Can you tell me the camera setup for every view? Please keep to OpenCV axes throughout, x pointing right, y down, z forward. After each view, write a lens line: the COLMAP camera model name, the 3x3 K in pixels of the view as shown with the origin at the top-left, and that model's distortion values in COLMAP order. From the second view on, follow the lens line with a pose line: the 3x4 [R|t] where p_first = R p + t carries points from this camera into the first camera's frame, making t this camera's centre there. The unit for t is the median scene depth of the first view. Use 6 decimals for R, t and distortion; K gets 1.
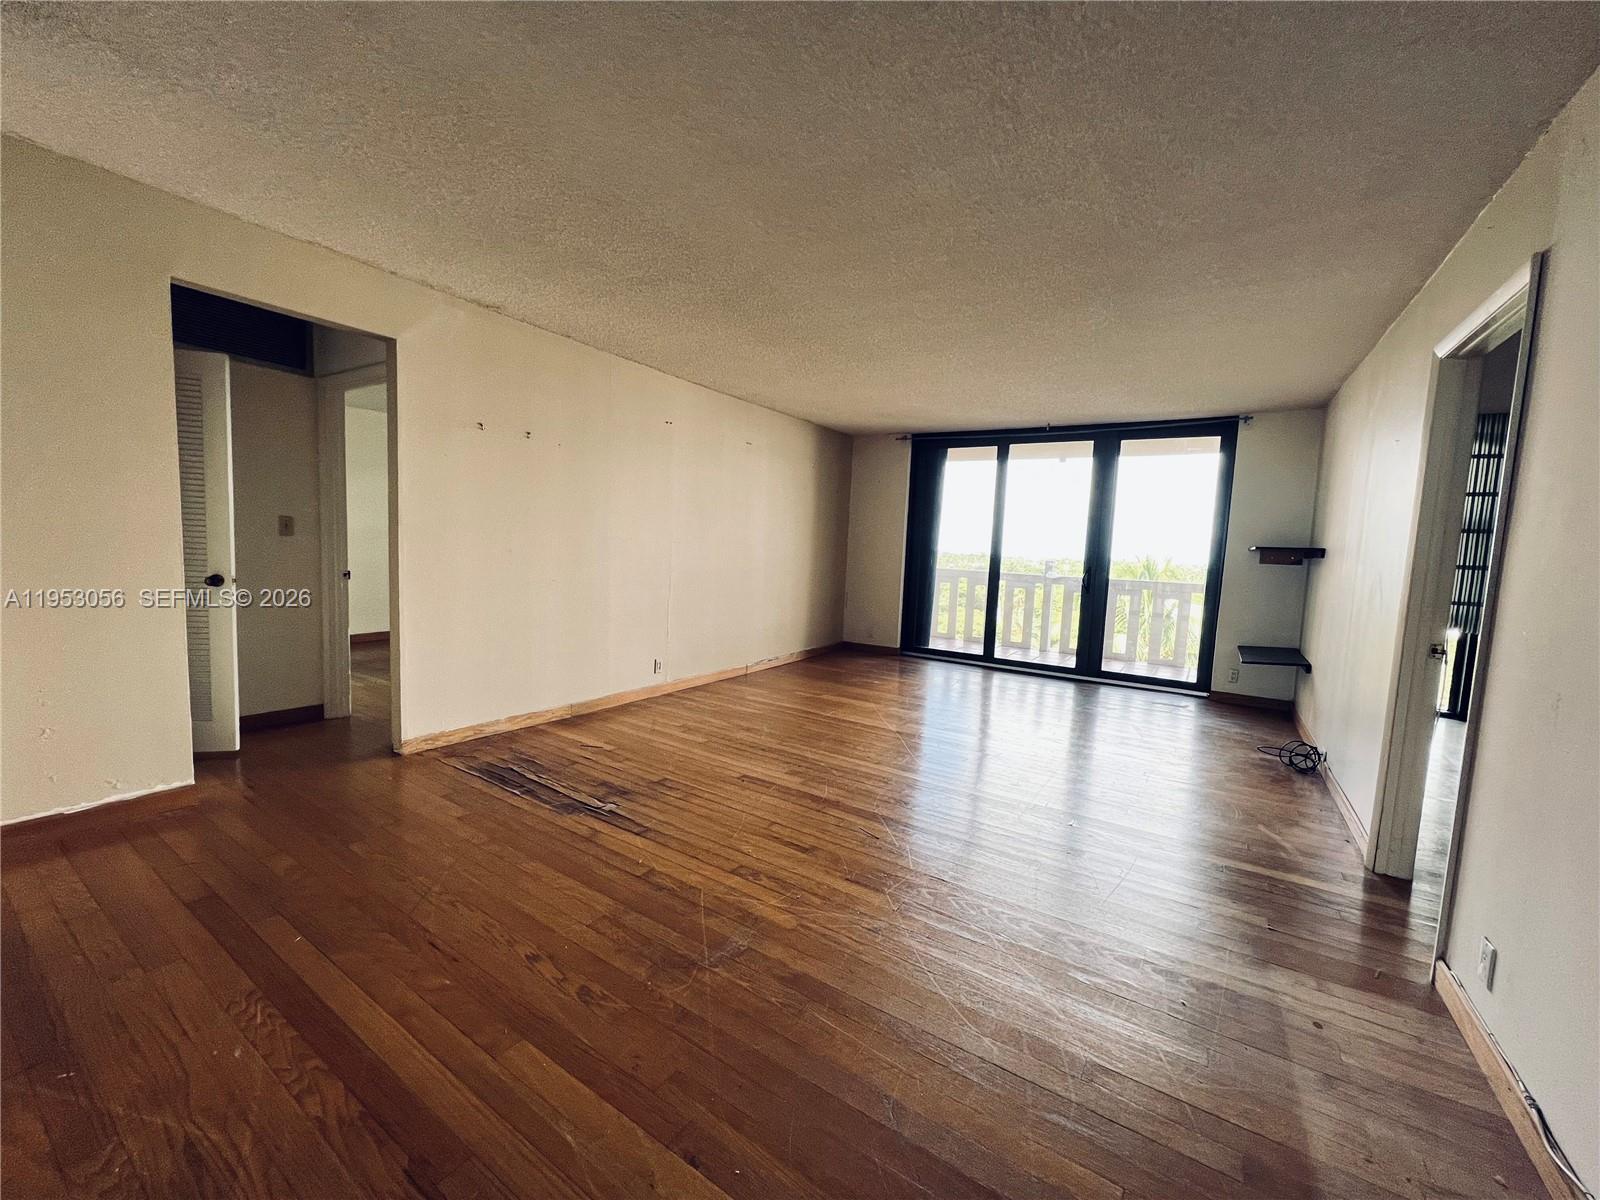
lens RADIAL K [[635.5, 0, 800.0], [0, 635.5, 600.0], [0, 0, 1]] dist [-0.000466, -0.000343]
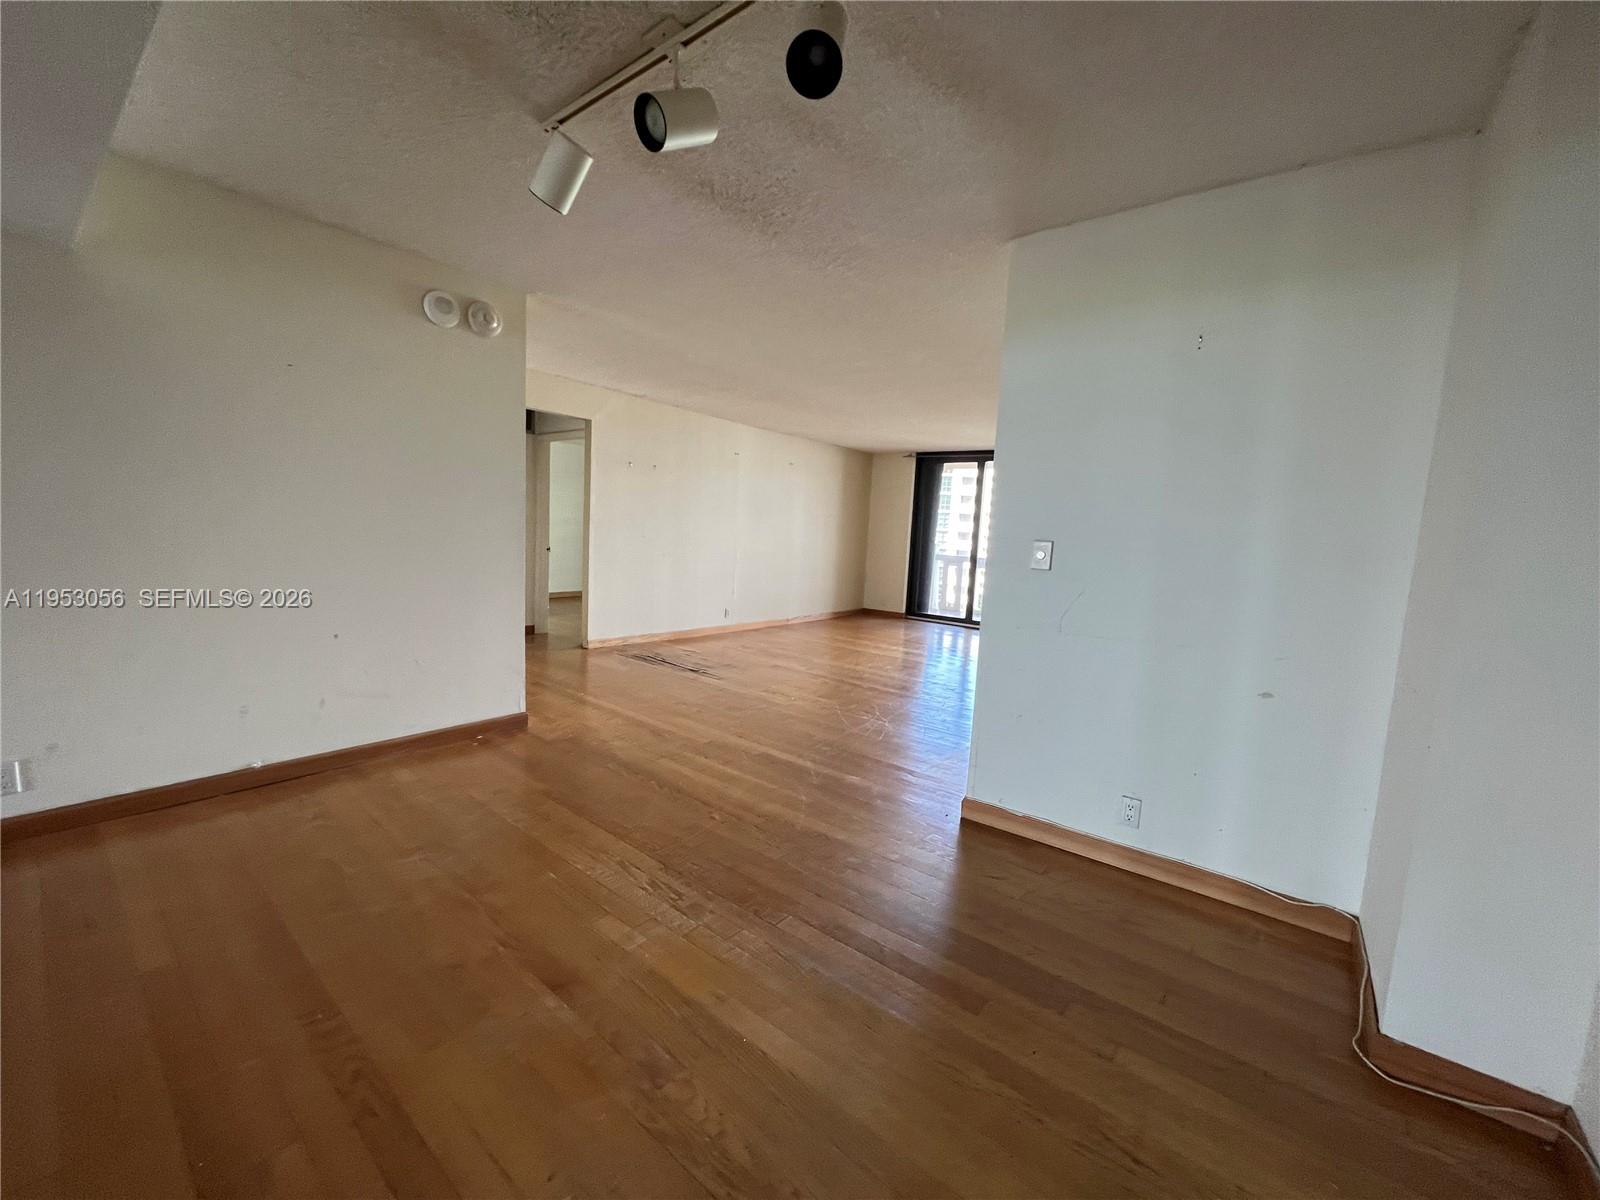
lens RADIAL K [[635.5, 0, 800.0], [0, 635.5, 600.0], [0, 0, 1]] dist [-0.000466, -0.000343]
pose [[0.994797, 0.020441, -0.099806, 0.108923], [-0.018999, 0.999701, 0.015375, 0.048176], [0.100090, -0.013399, 0.994888, -0.532320]]
